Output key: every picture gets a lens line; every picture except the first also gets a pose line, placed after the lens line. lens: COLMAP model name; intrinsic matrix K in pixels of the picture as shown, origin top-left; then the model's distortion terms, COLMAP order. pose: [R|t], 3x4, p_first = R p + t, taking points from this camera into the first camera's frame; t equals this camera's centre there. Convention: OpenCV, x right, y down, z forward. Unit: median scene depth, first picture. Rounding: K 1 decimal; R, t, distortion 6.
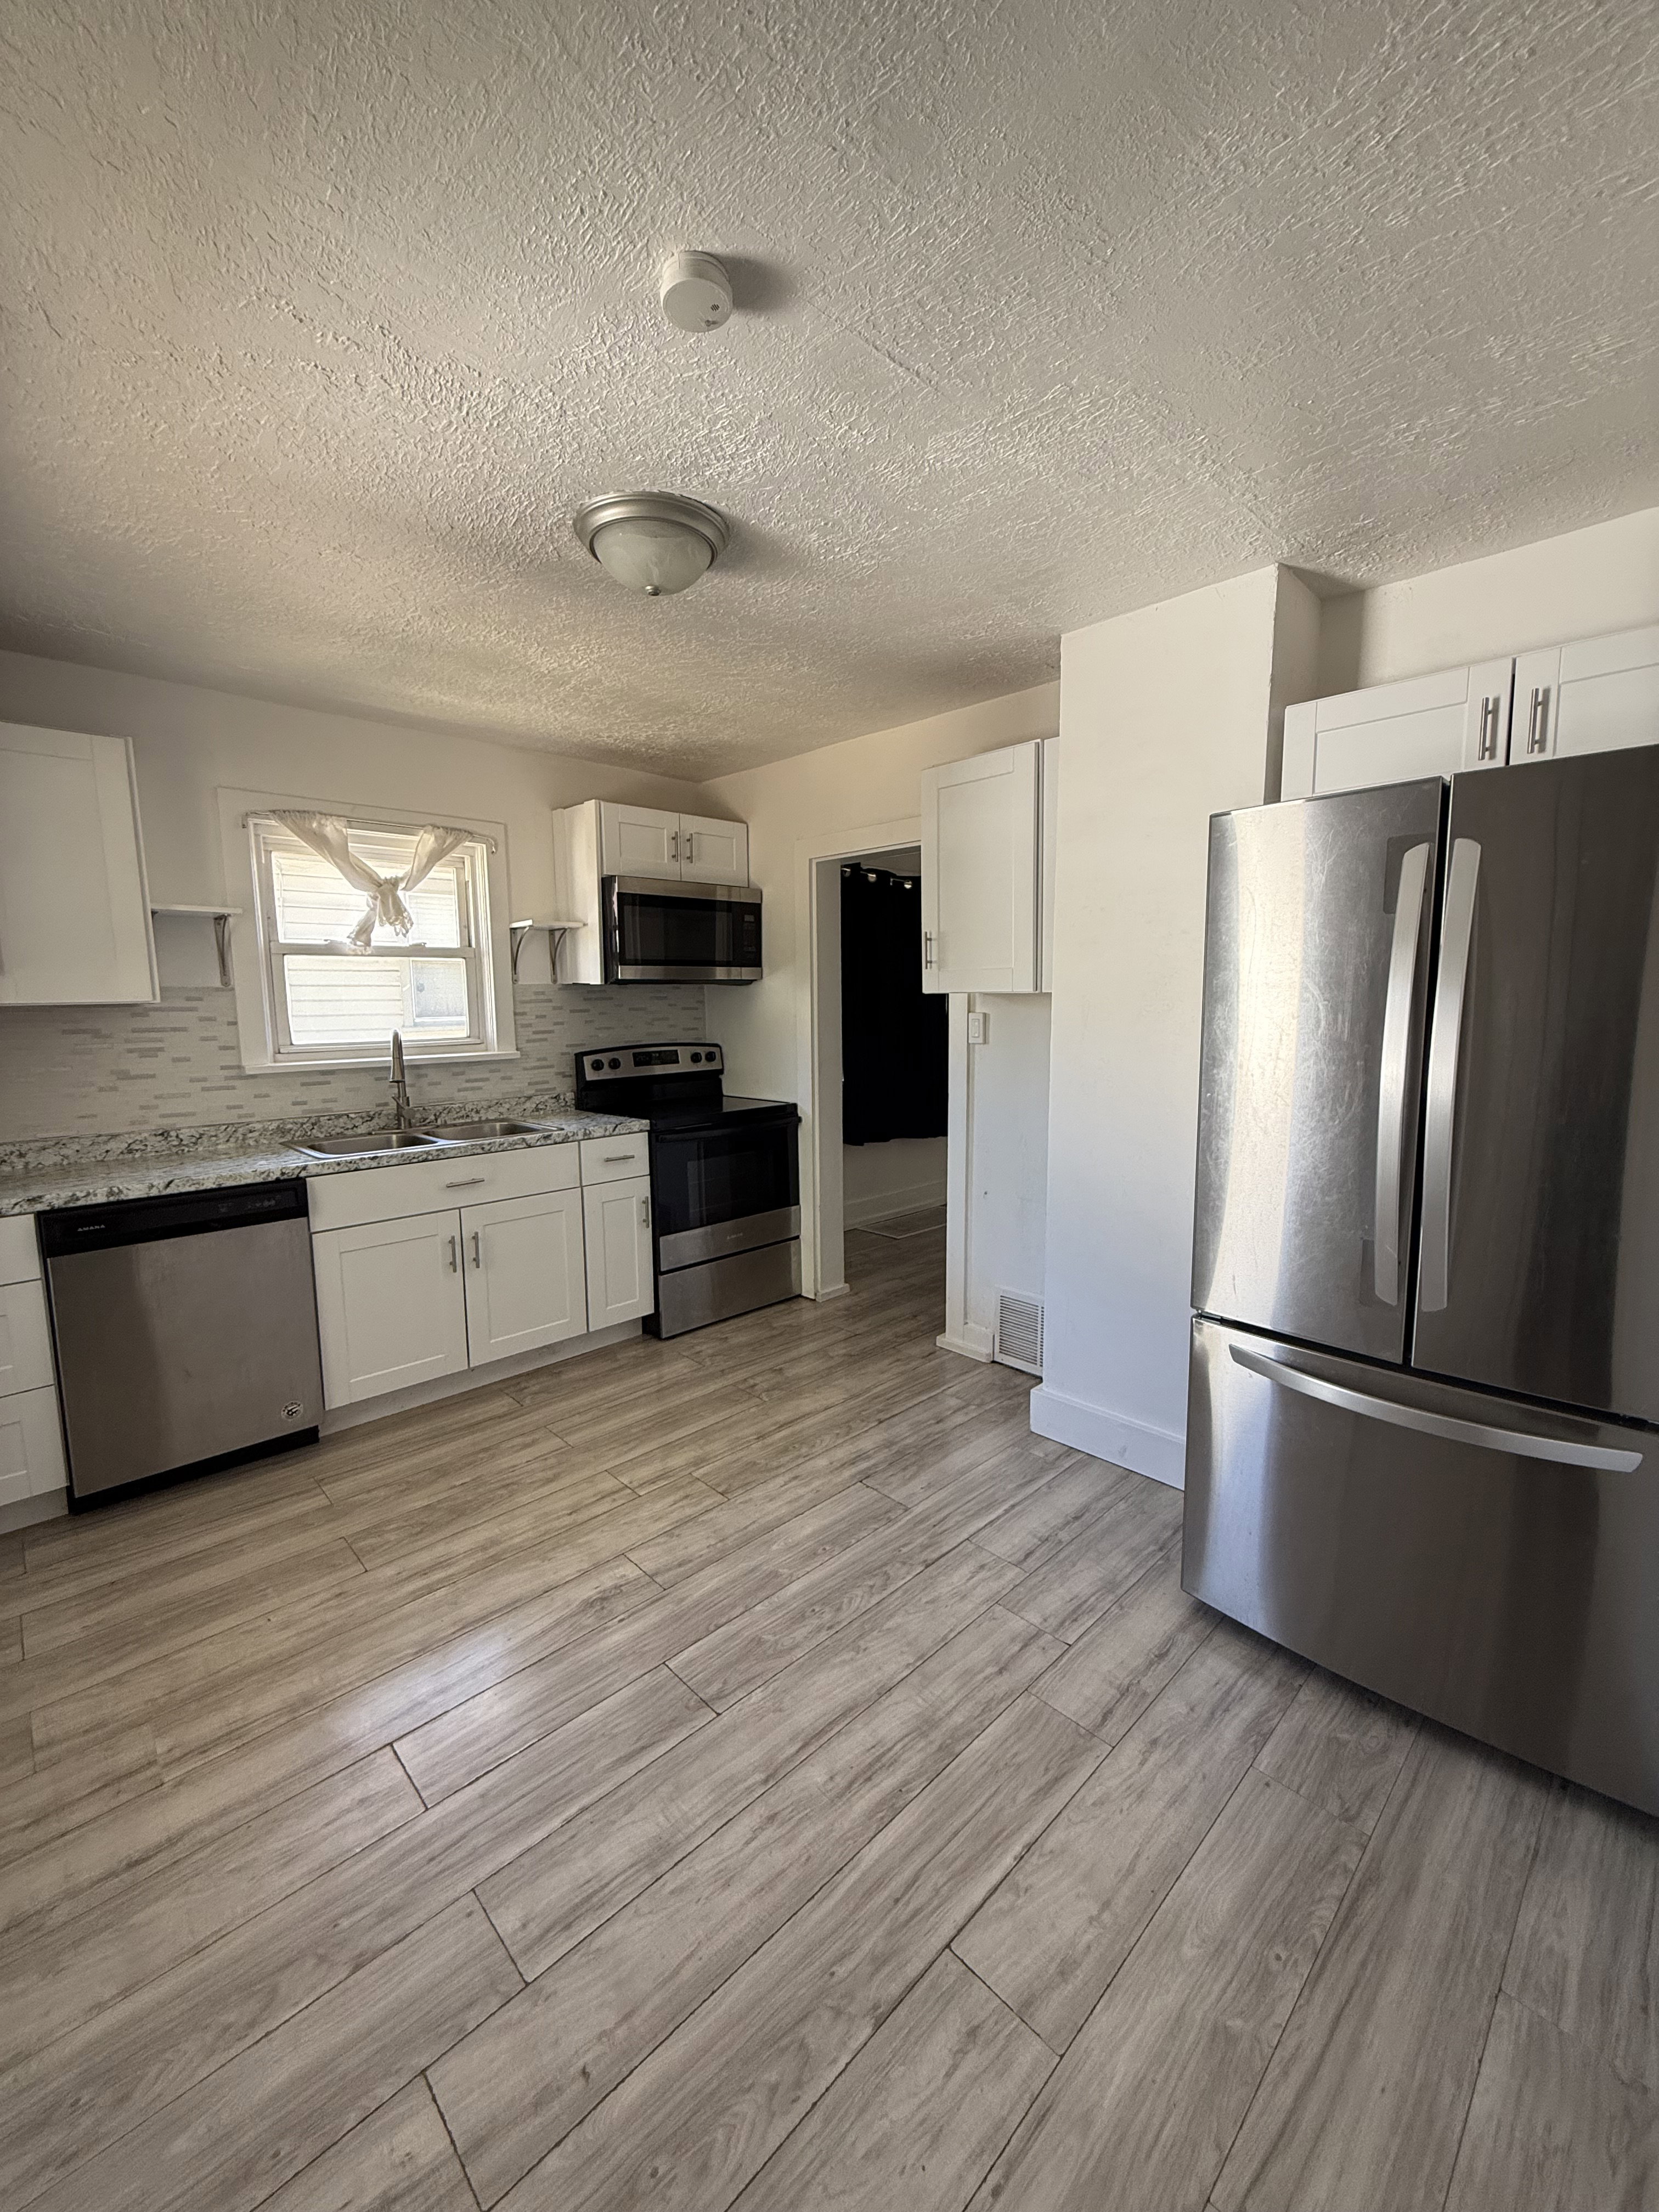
lens RADIAL K [[887.5, 0, 838.3], [0, 887.5, 1104.1], [0, 0, 1]] dist [0.003203, -0.000810]
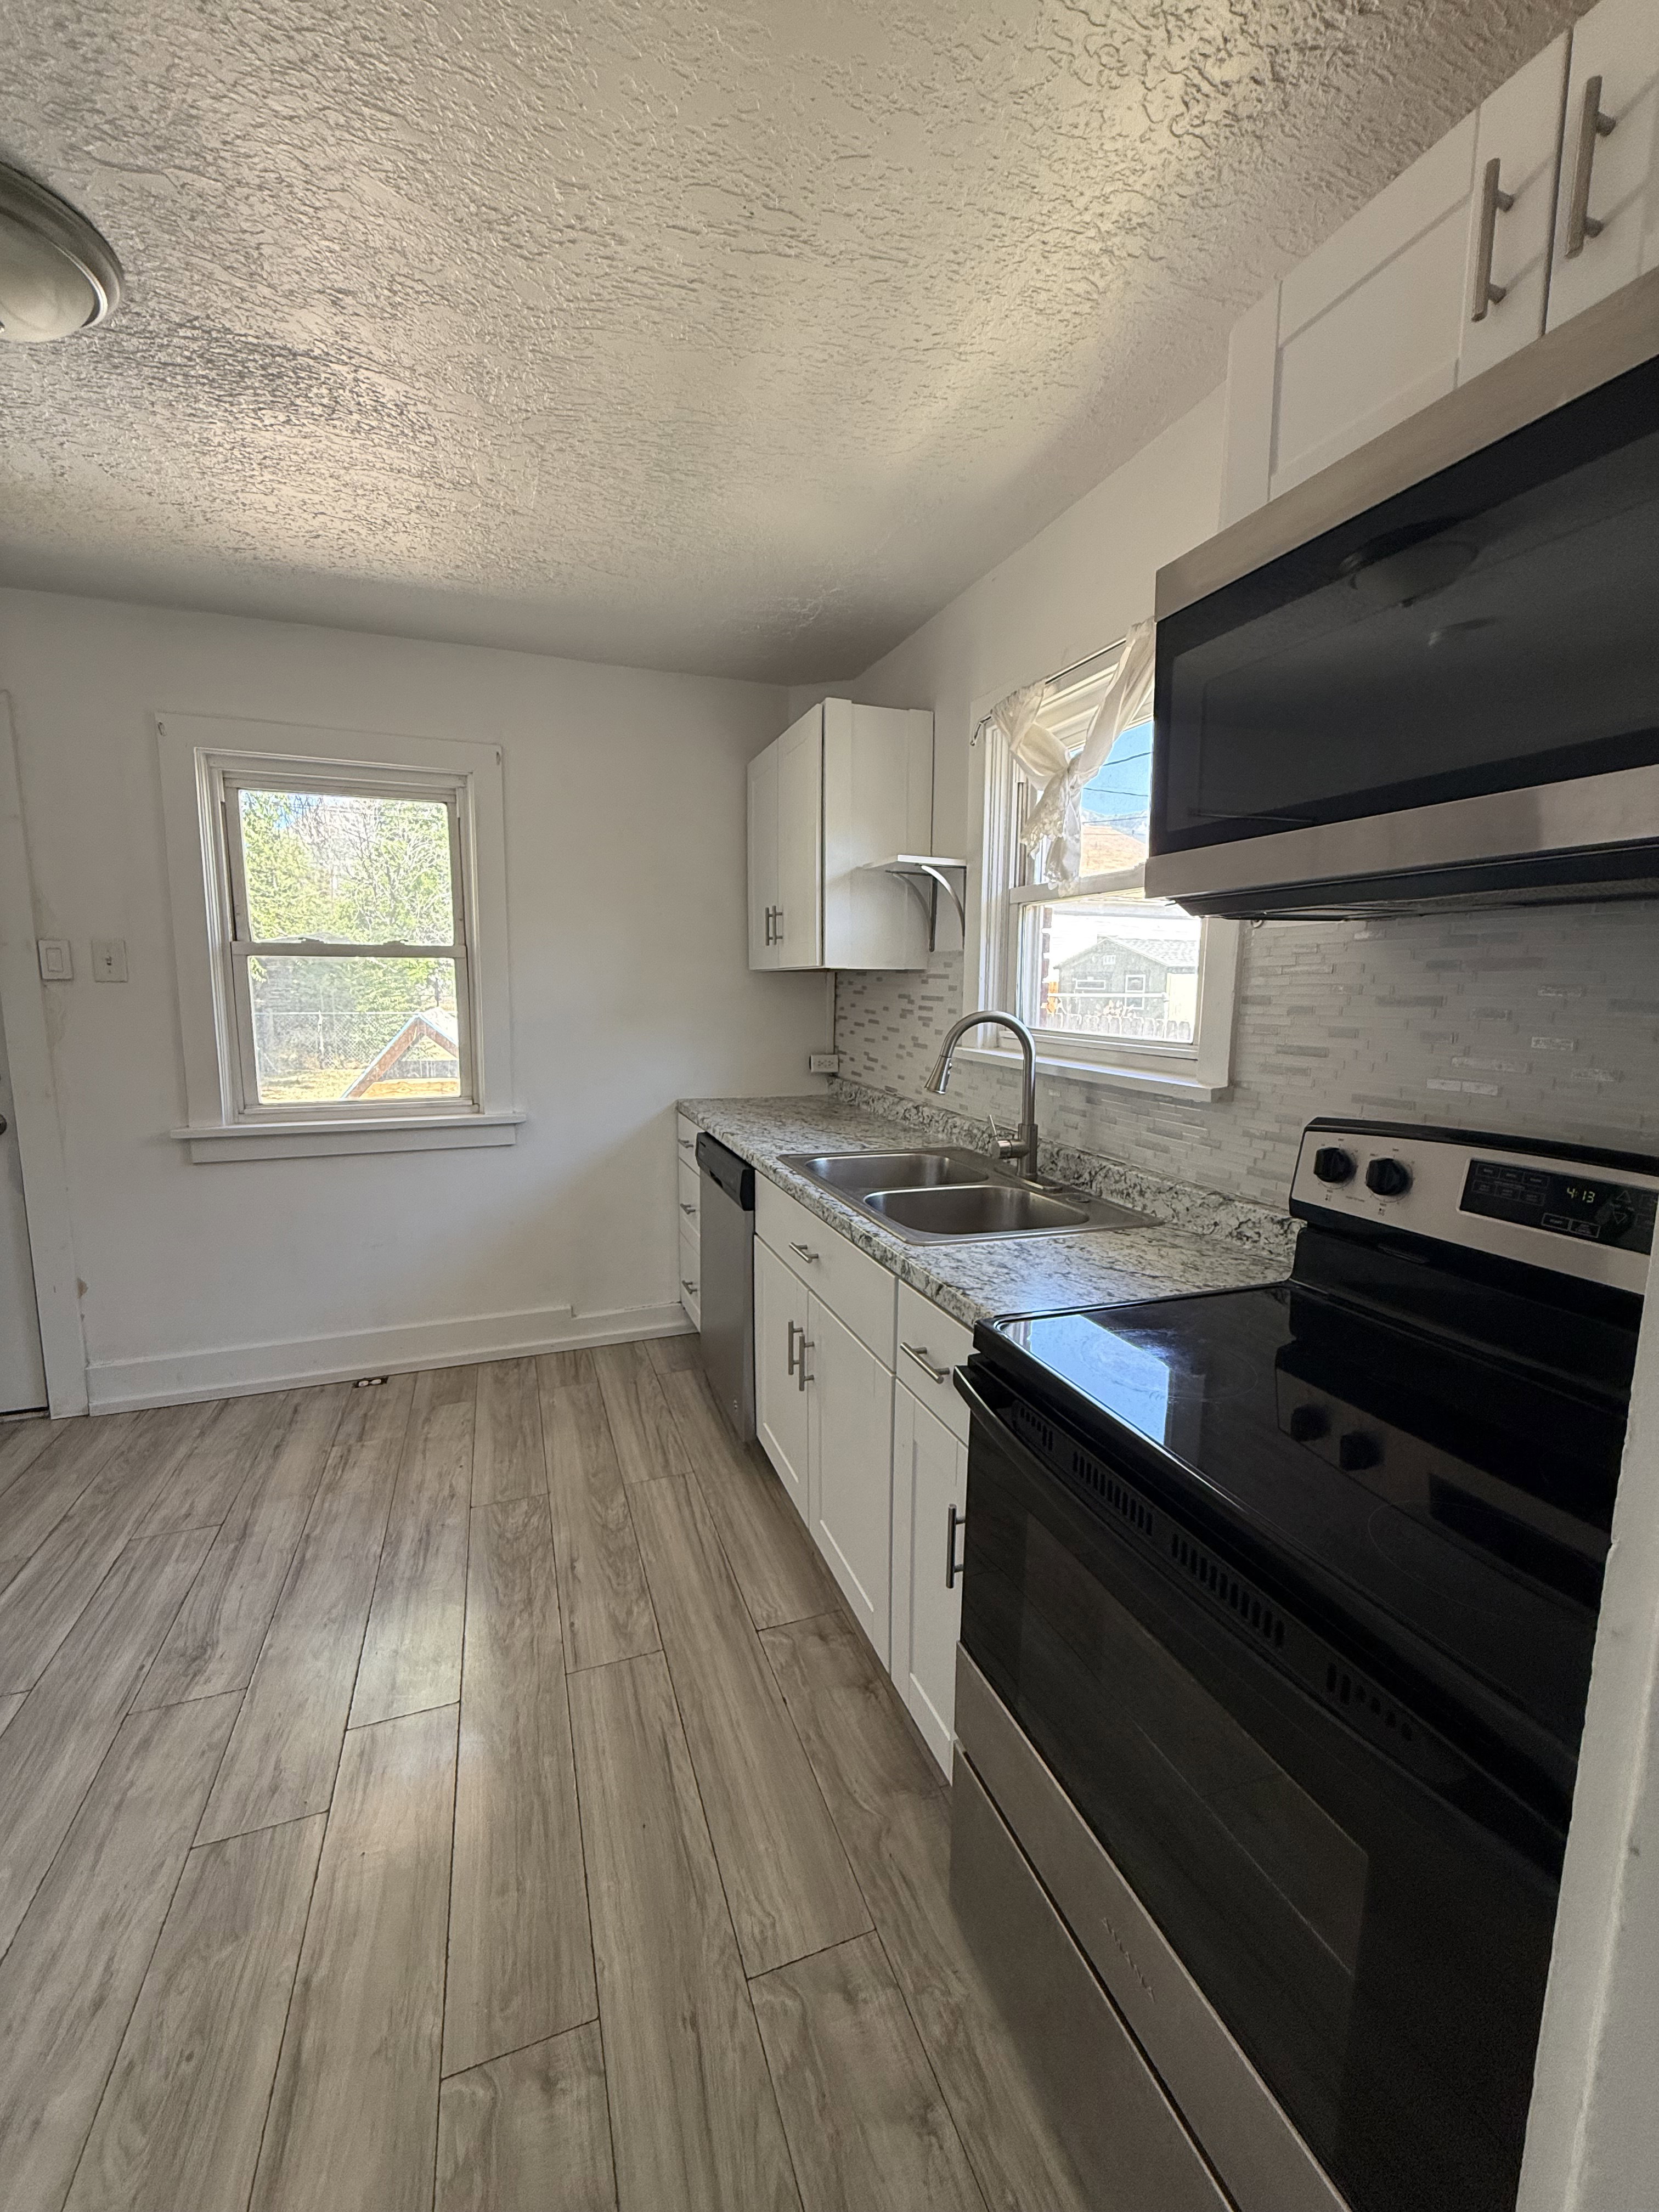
lens RADIAL K [[887.5, 0, 820.3], [0, 887.5, 1098.5], [0, 0, 1]] dist [0.003203, -0.000810]
pose [[-0.412660, 0.123270, -0.902506, 0.153594], [-0.123191, 0.974145, 0.189383, -0.160961], [0.902516, 0.189331, -0.386804, 1.430111]]
